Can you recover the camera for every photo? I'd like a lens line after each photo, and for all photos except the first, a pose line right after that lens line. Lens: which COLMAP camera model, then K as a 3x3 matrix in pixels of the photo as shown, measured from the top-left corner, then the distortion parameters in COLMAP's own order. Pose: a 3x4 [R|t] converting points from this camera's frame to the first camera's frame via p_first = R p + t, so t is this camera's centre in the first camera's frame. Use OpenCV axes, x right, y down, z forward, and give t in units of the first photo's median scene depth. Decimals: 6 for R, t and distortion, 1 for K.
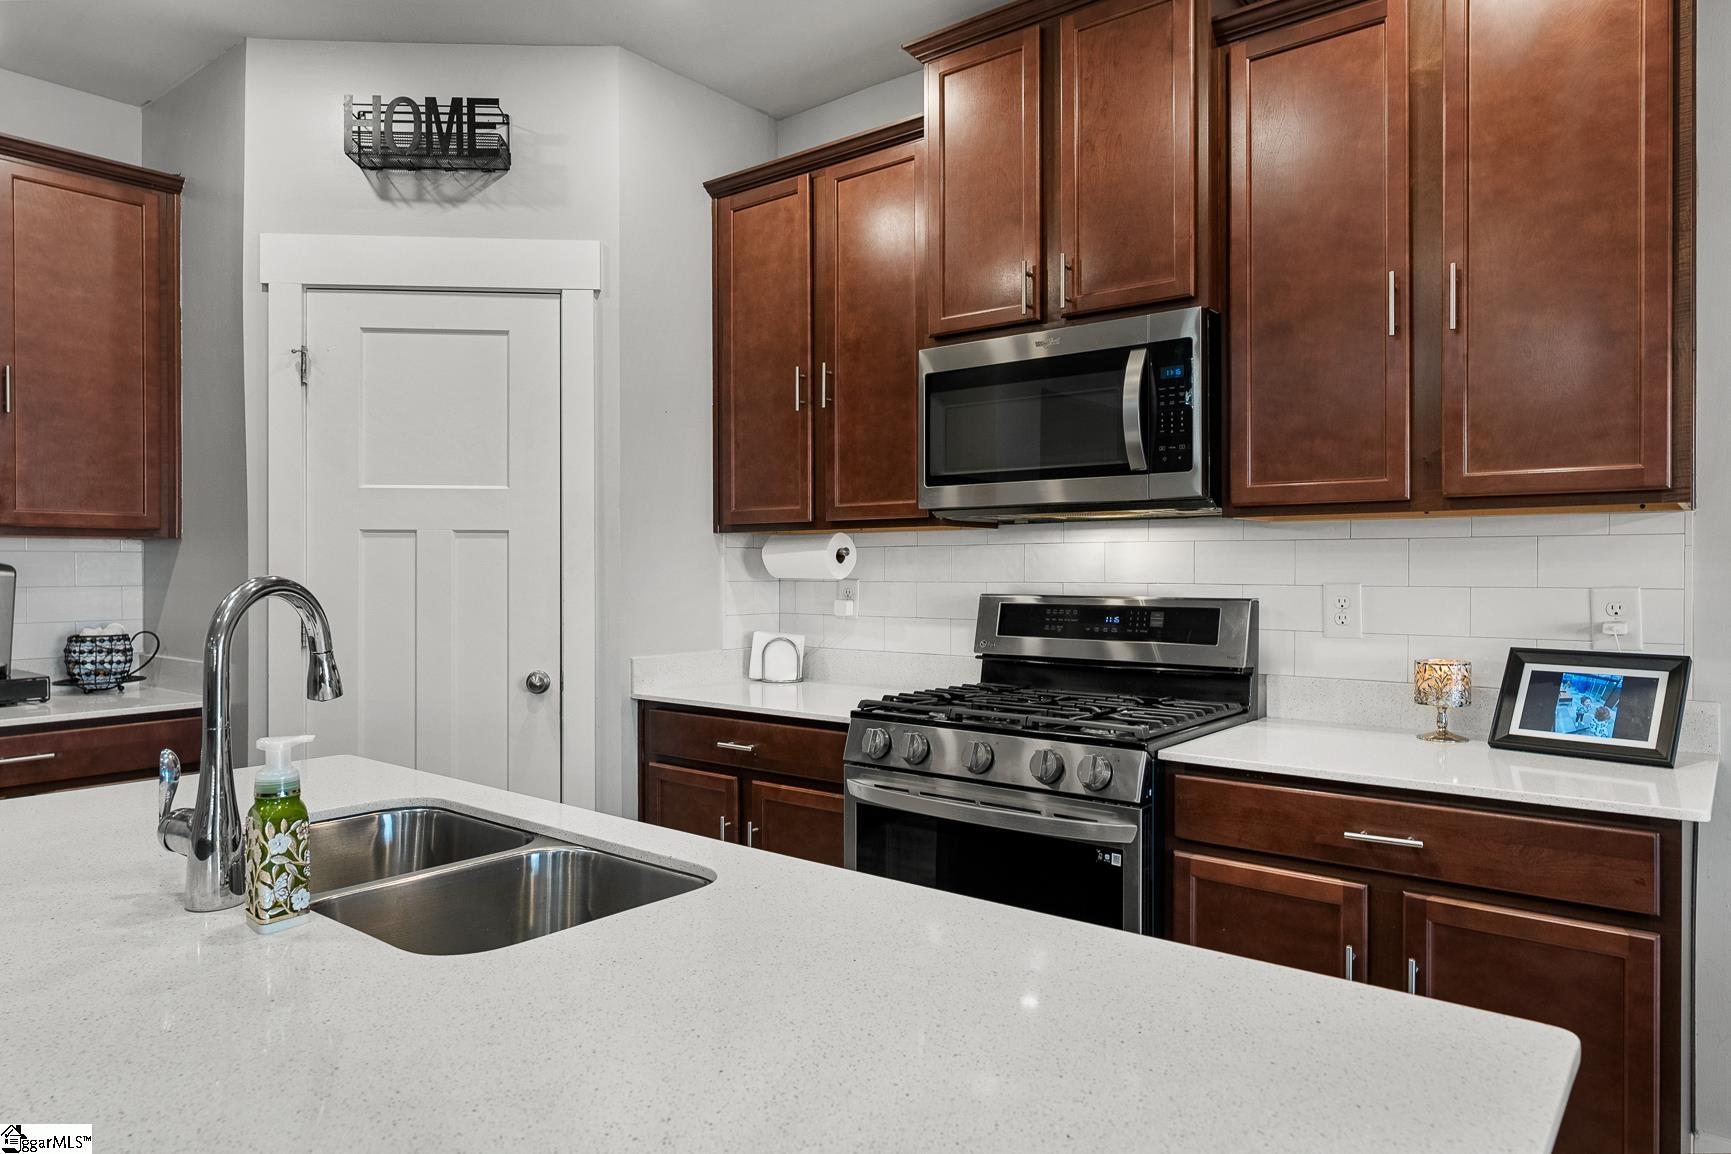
lens RADIAL K [[1093.3, 0, 865.5], [0, 1093.3, 577.0], [0, 0, 1]] dist [-0.000070, 0.002222]
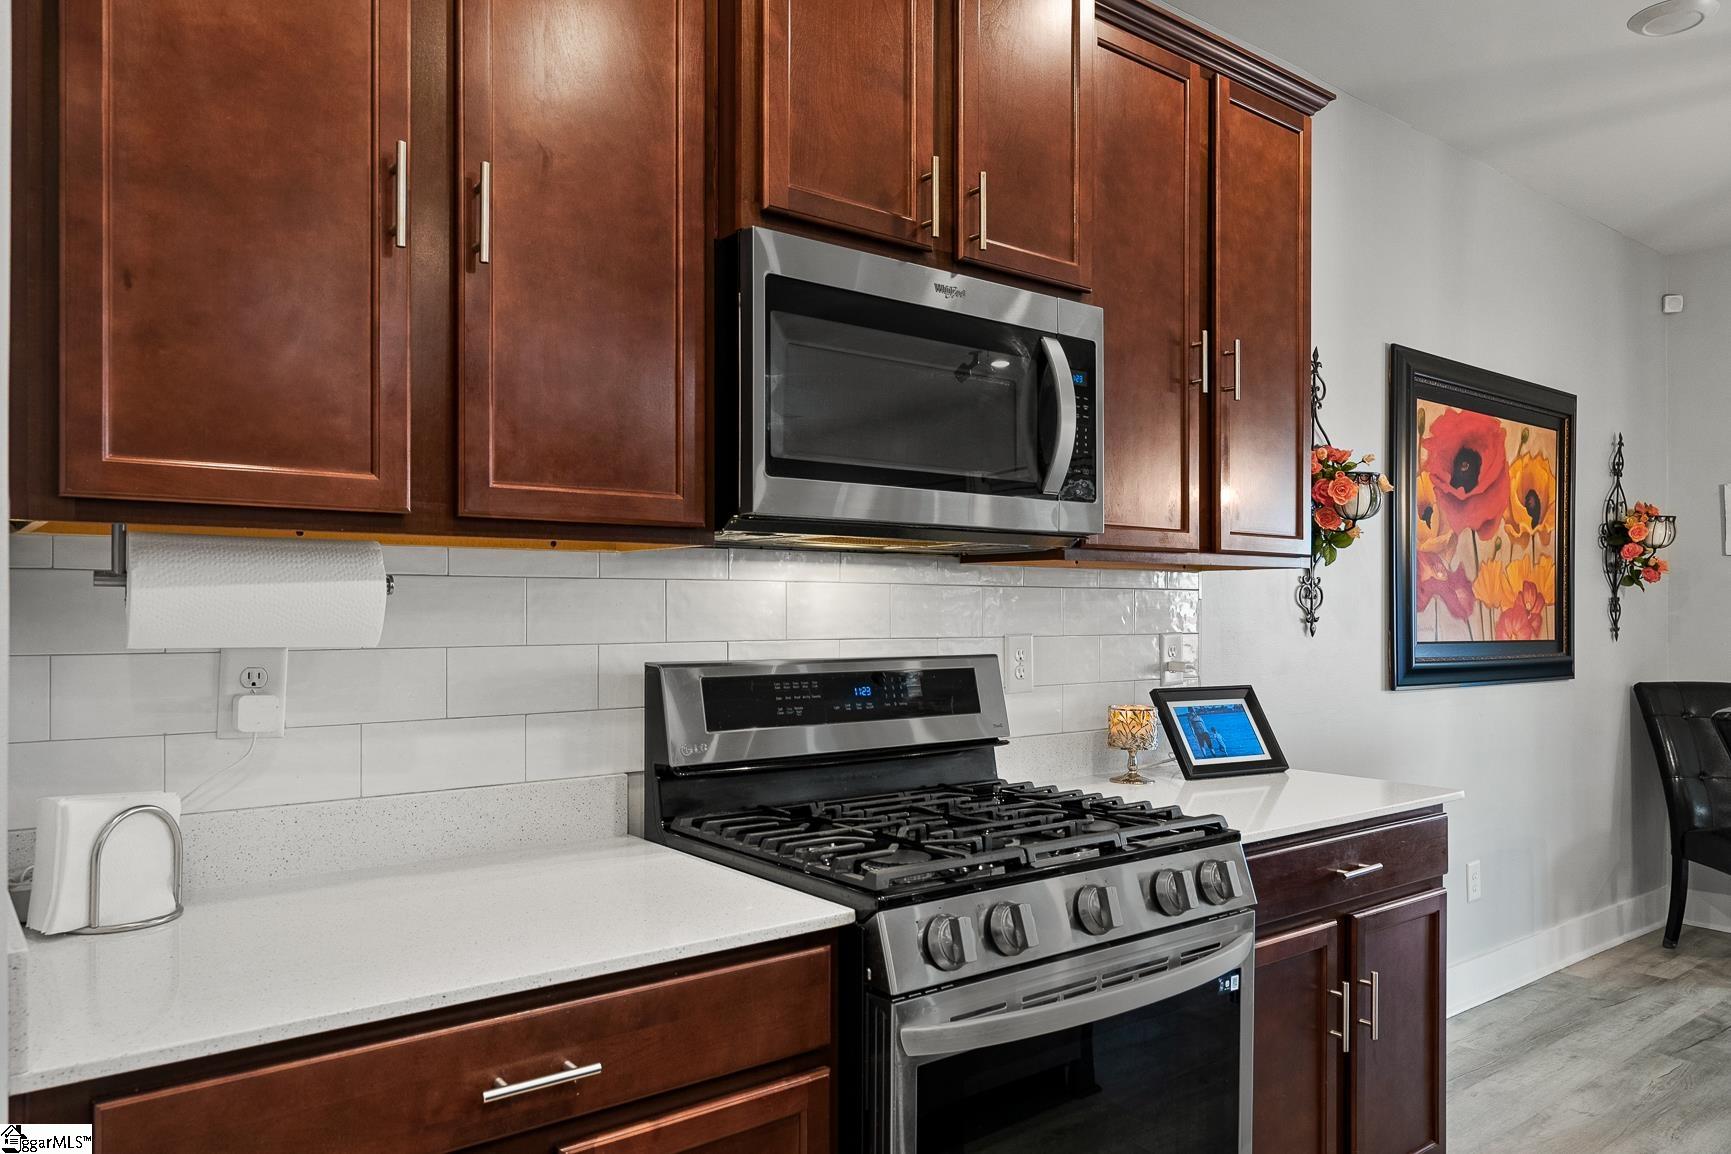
lens RADIAL K [[1222.2, 0, 866.2], [0, 1222.2, 609.2], [0, 0, 1]] dist [-0.003850, 0.000627]
pose [[0.204144, -0.004674, 0.978930, -0.513508], [-0.000065, 0.999989, 0.004788, -0.016858], [-0.978941, -0.001041, 0.204142, 0.778651]]
